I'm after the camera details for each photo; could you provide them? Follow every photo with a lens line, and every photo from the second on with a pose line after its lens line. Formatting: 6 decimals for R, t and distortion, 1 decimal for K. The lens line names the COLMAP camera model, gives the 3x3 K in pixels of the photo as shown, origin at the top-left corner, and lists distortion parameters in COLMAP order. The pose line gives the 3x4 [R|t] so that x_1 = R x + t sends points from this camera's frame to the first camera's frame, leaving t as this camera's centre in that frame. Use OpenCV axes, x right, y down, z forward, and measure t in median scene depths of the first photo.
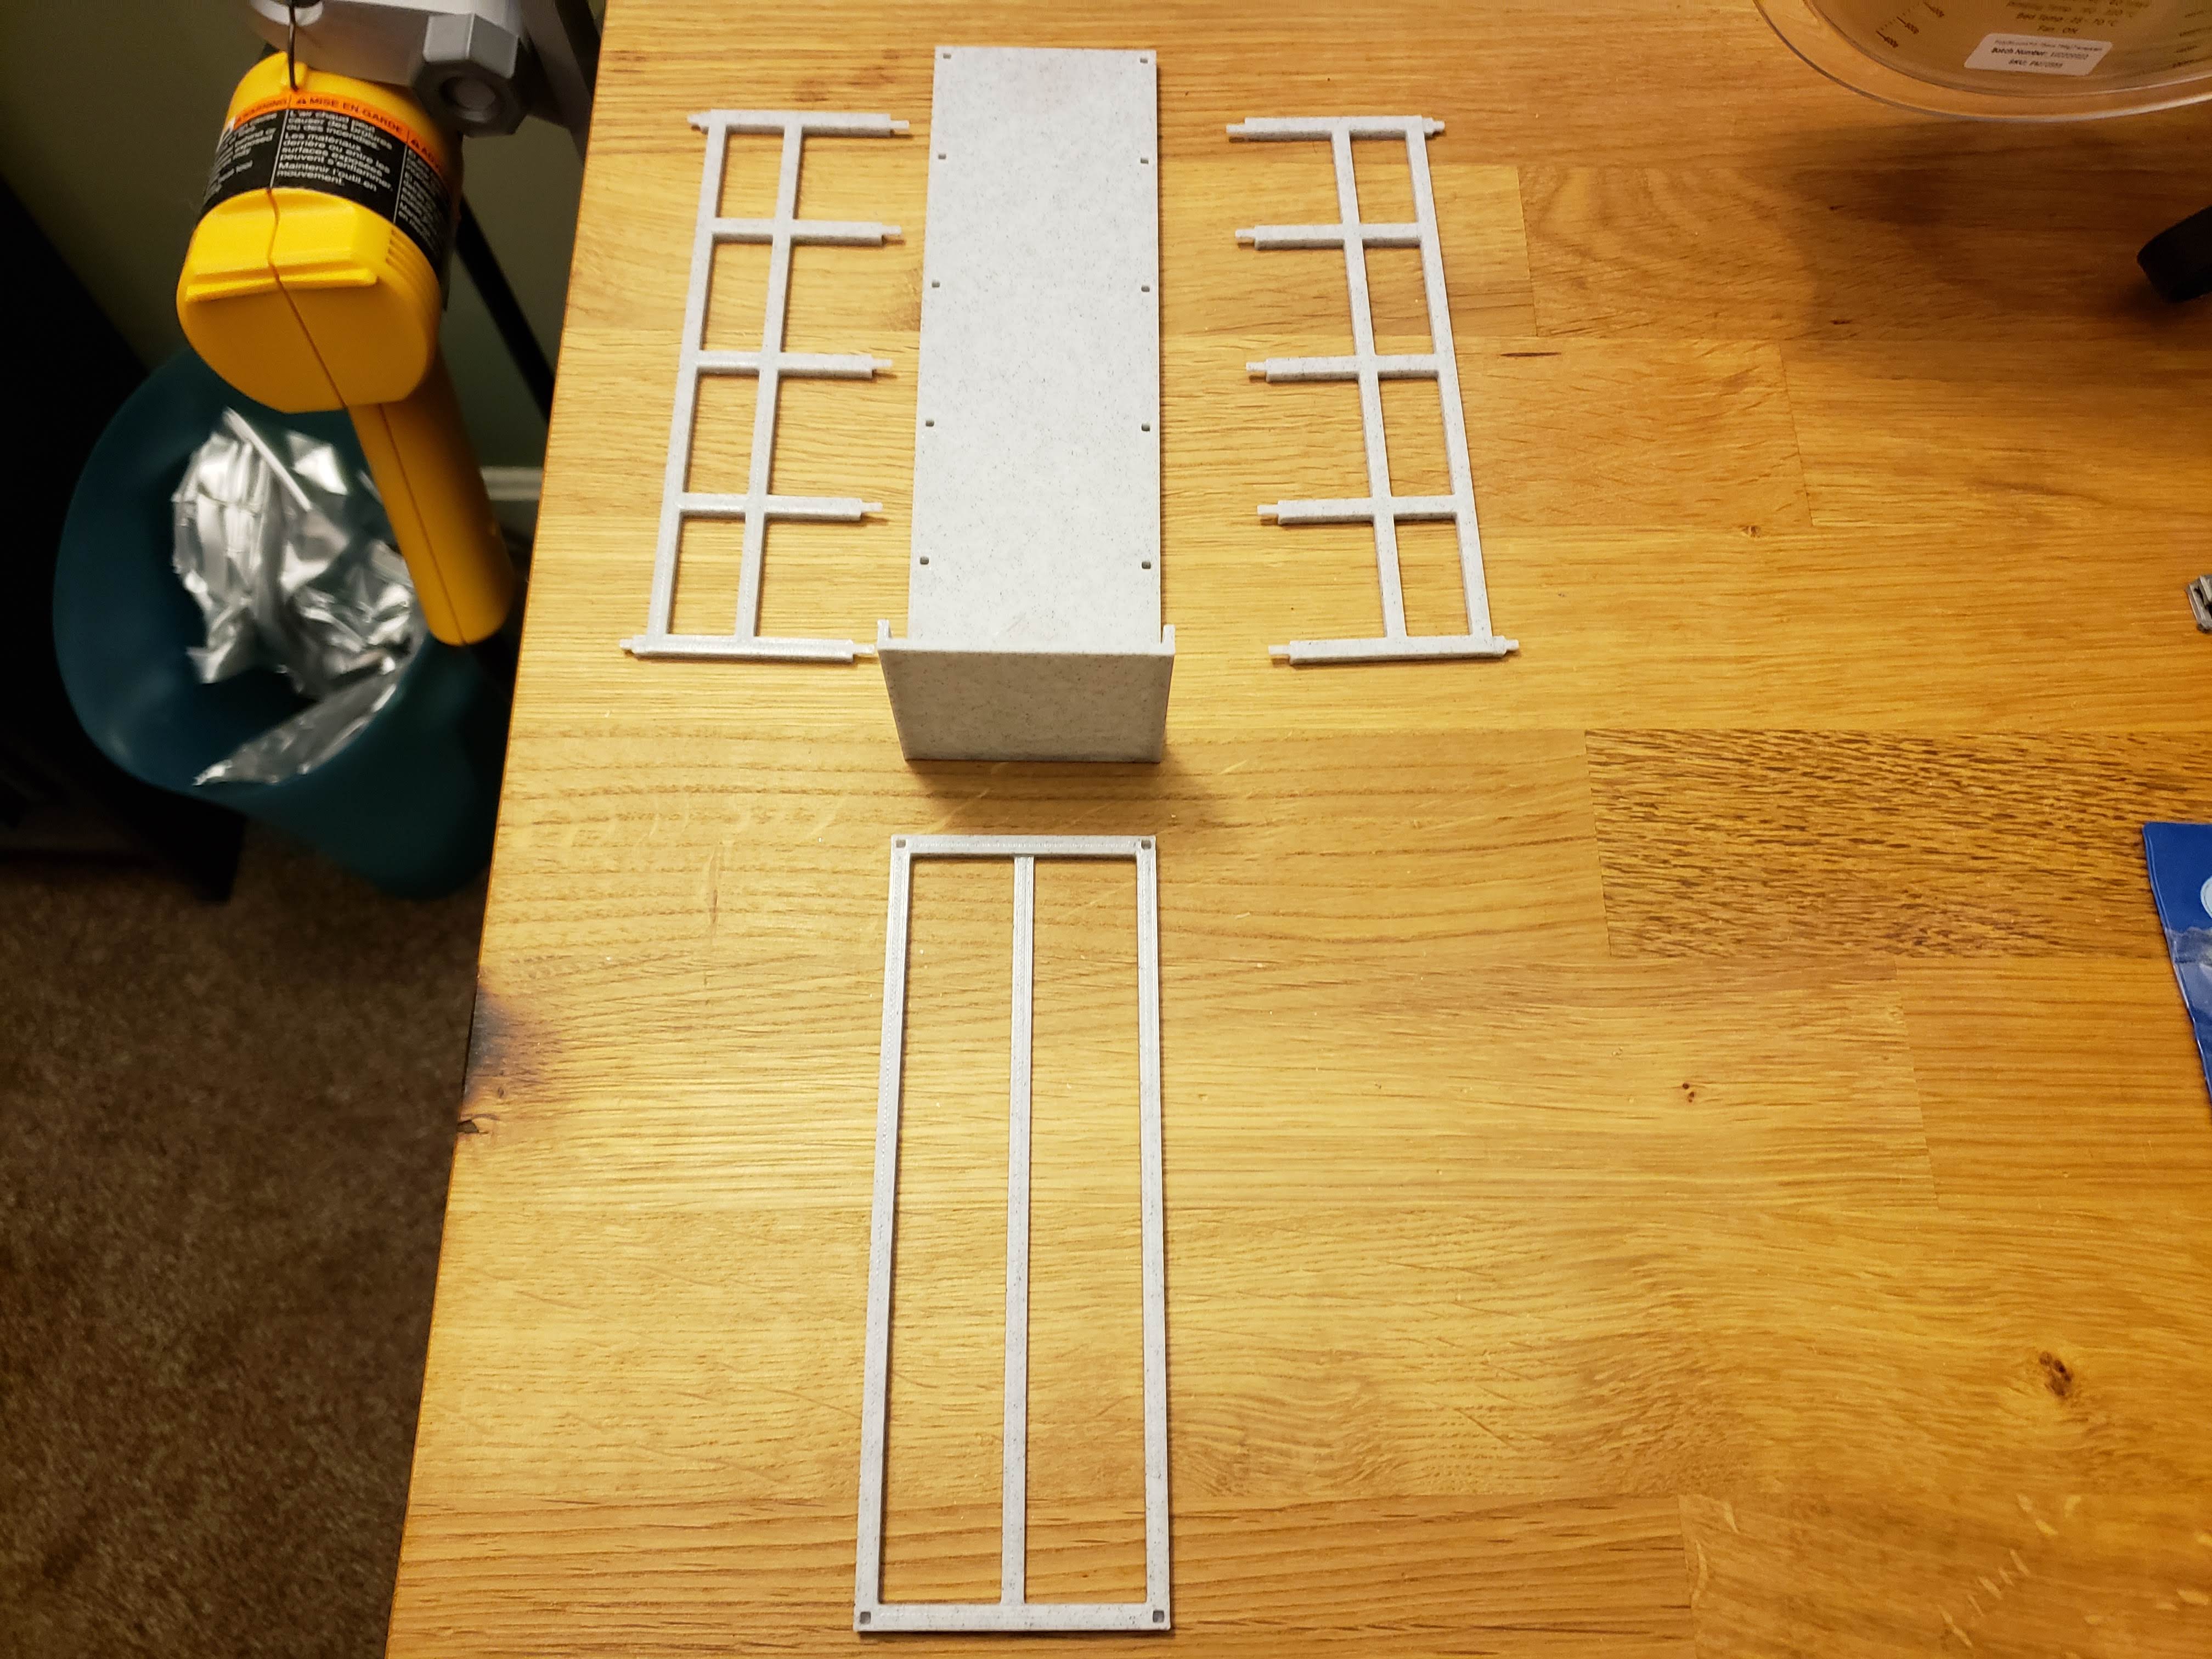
lens RADIAL K [[1767.3, 0, 1100.5], [0, 1767.3, 809.4], [0, 0, 1]] dist [-0.030481, 0.039535]
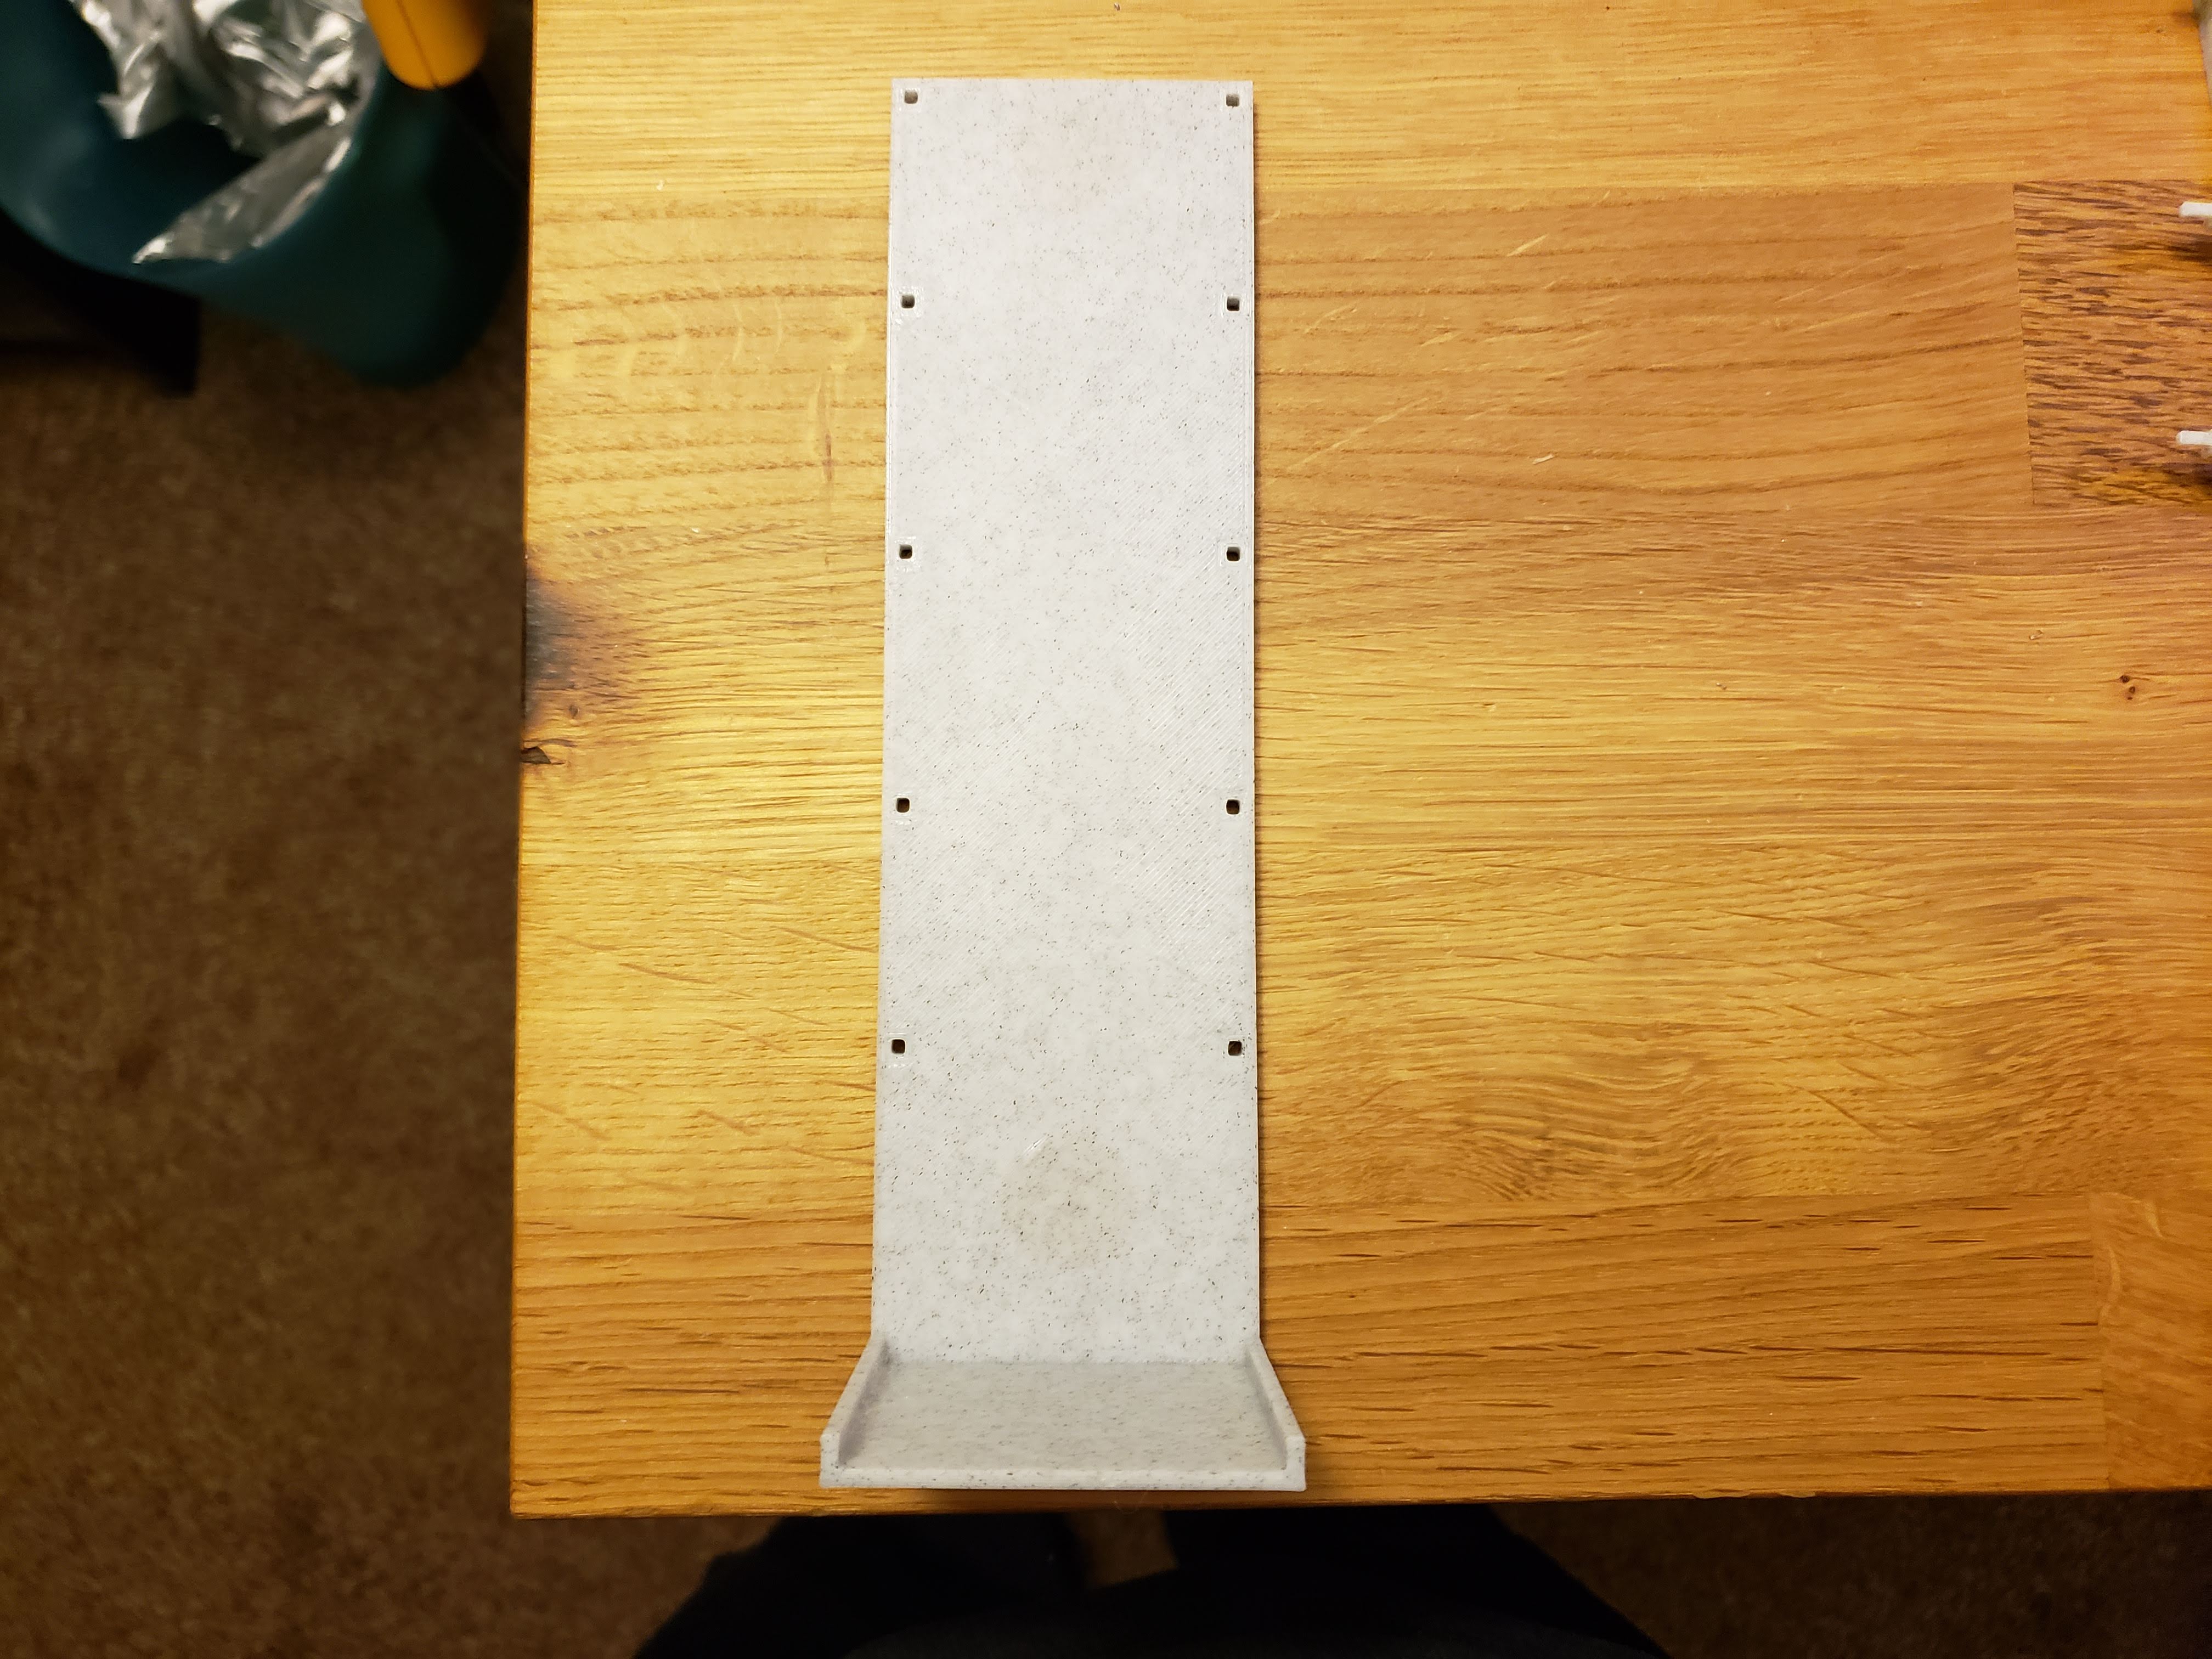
lens RADIAL K [[1767.3, 0, 1056.2], [0, 1767.3, 789.7], [0, 0, 1]] dist [-0.030481, 0.039535]
pose [[0.999701, -0.012347, -0.021093, -0.111603], [0.017868, 0.958038, 0.286085, -0.021645], [0.016676, -0.286376, 0.957972, 0.252407]]
